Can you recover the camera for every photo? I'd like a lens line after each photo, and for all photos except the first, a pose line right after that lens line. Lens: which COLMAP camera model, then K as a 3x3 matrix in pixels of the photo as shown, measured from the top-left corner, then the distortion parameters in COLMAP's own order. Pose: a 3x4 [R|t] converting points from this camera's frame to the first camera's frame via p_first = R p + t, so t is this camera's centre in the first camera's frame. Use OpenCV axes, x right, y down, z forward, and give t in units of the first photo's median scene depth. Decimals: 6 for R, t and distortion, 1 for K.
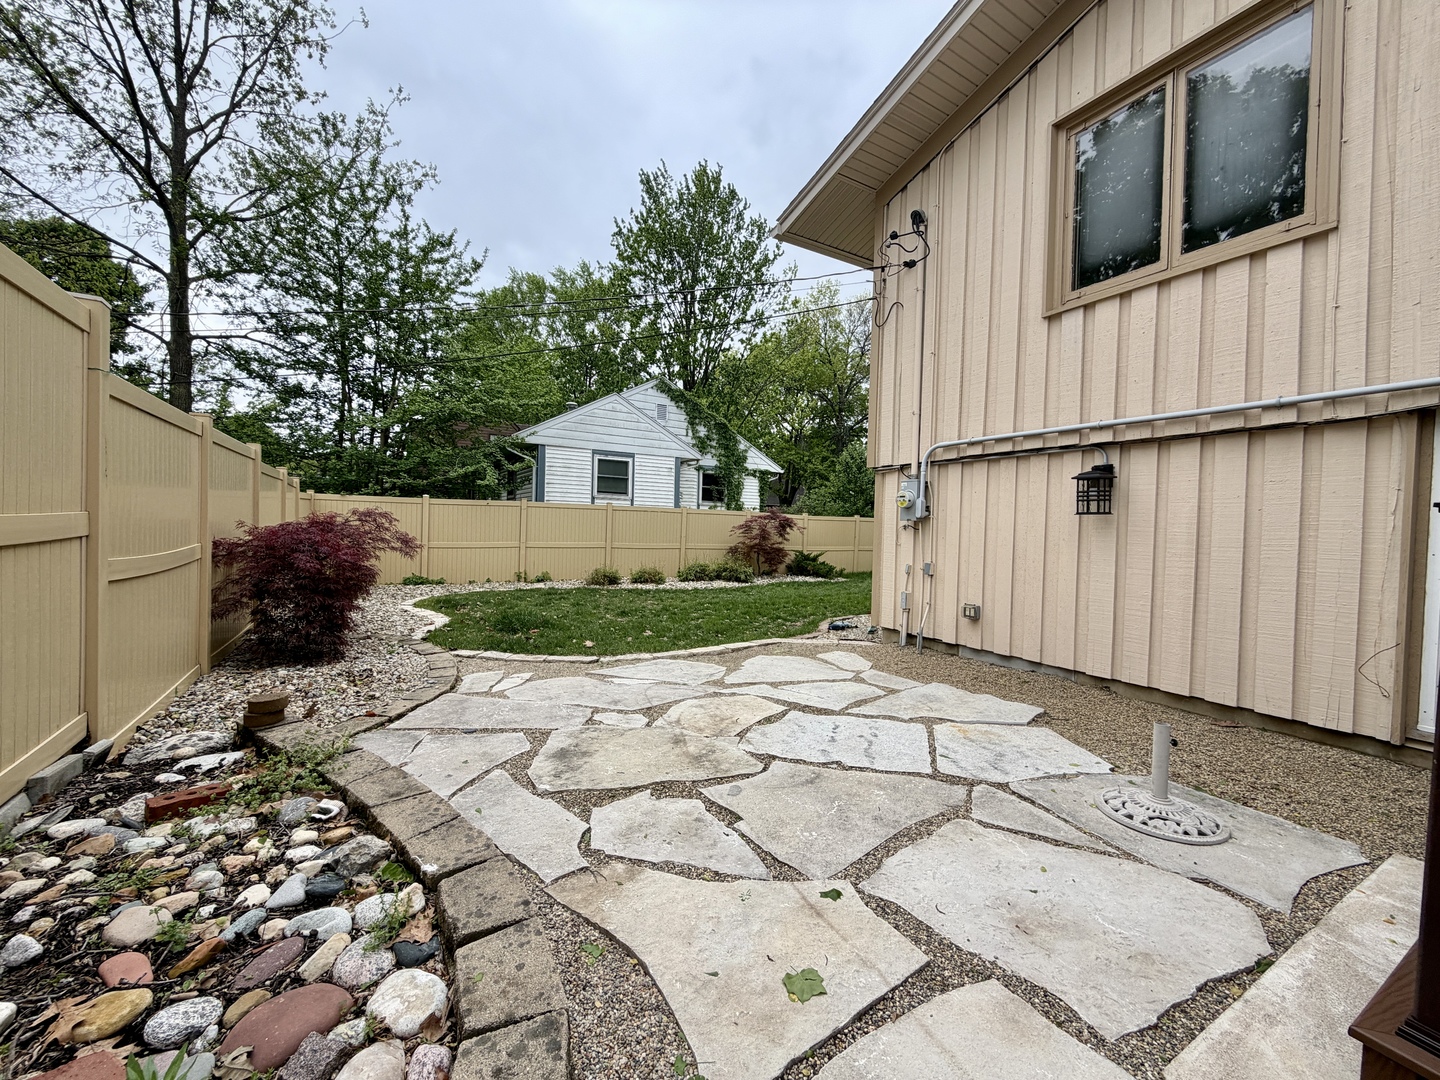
lens RADIAL K [[570.6, 0, 720.0], [0, 570.6, 540.0], [0, 0, 1]] dist [0.000438, 0.000003]
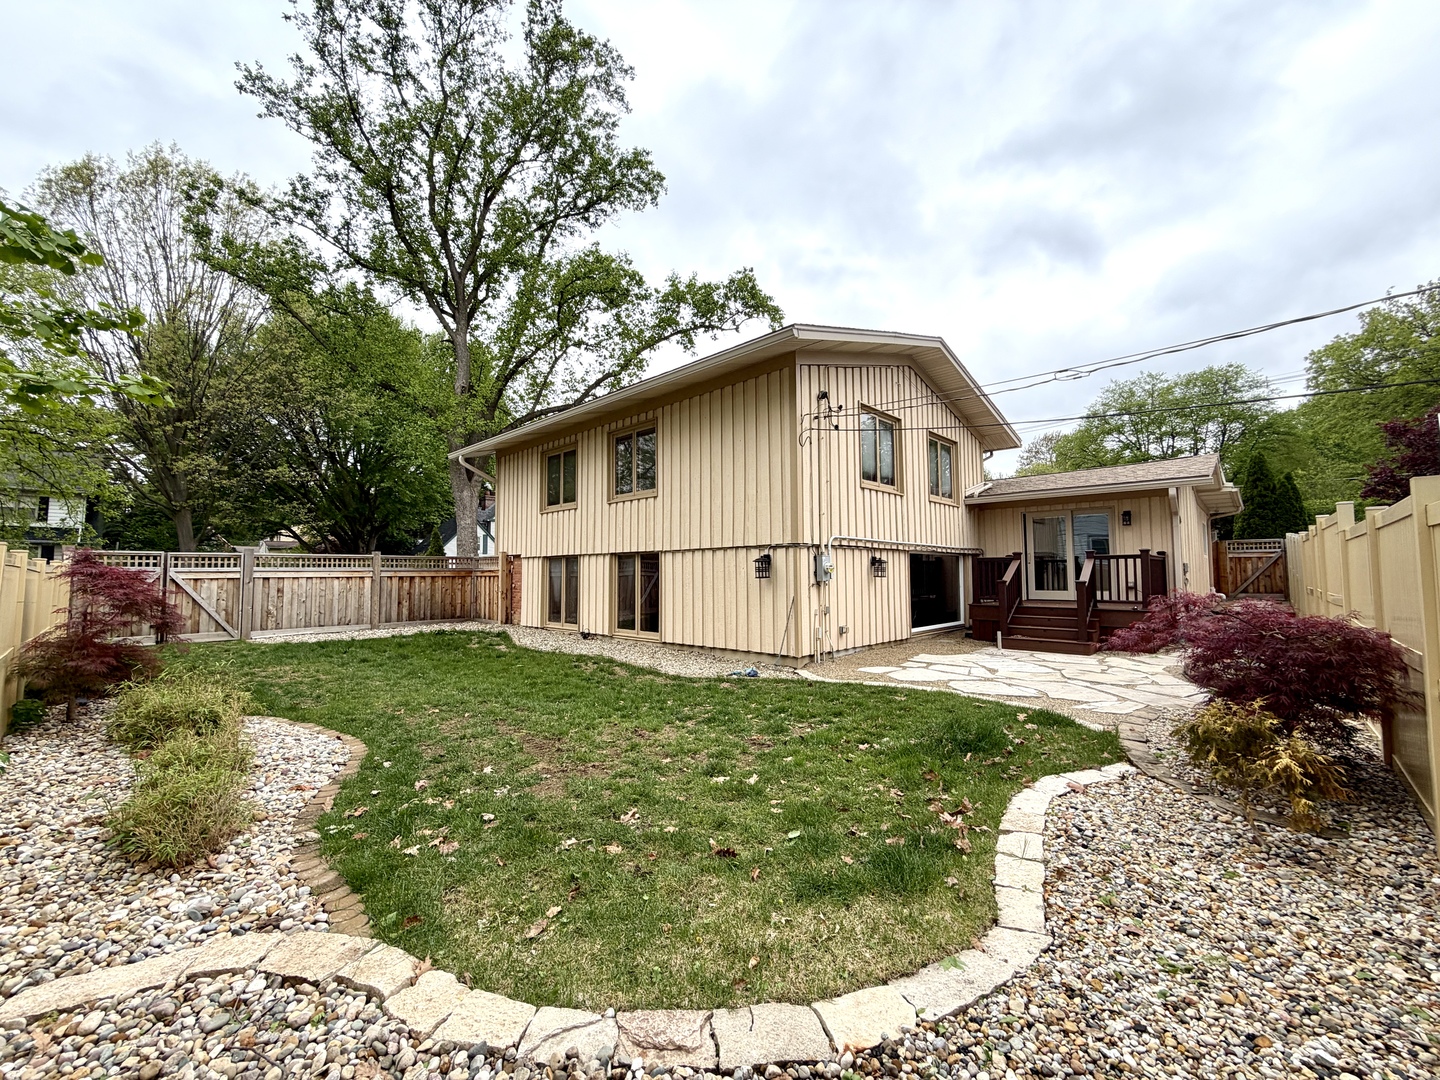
lens RADIAL K [[577.8, 0, 720.0], [0, 577.8, 540.0], [0, 0, 1]] dist [0.015330, 0.000043]
pose [[-0.291623, 0.032895, 0.955968, -0.436379], [0.016096, 0.999436, -0.029481, -0.040280], [-0.956398, 0.006790, -0.291988, 0.676041]]
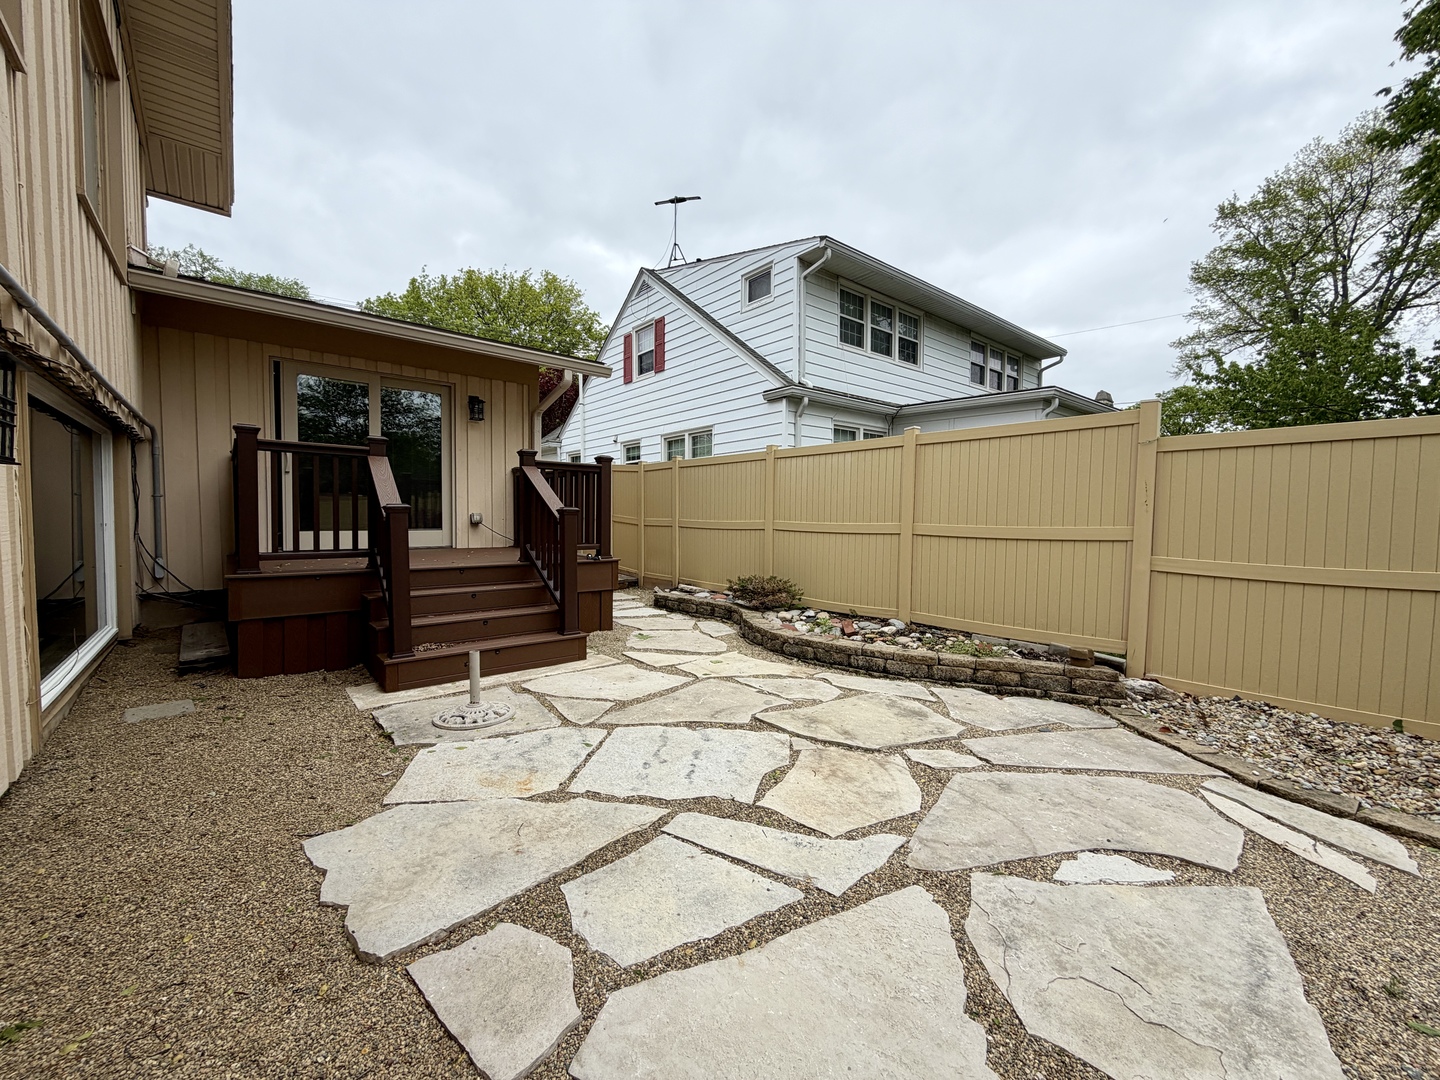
lens RADIAL K [[564.2, 0, 720.0], [0, 564.2, 540.0], [0, 0, 1]] dist [-0.001372, -0.000145]
pose [[-0.981927, -0.027651, -0.187227, 0.073274], [-0.040053, 0.997223, 0.062788, -0.010657], [0.184971, 0.069152, -0.980308, 0.403522]]
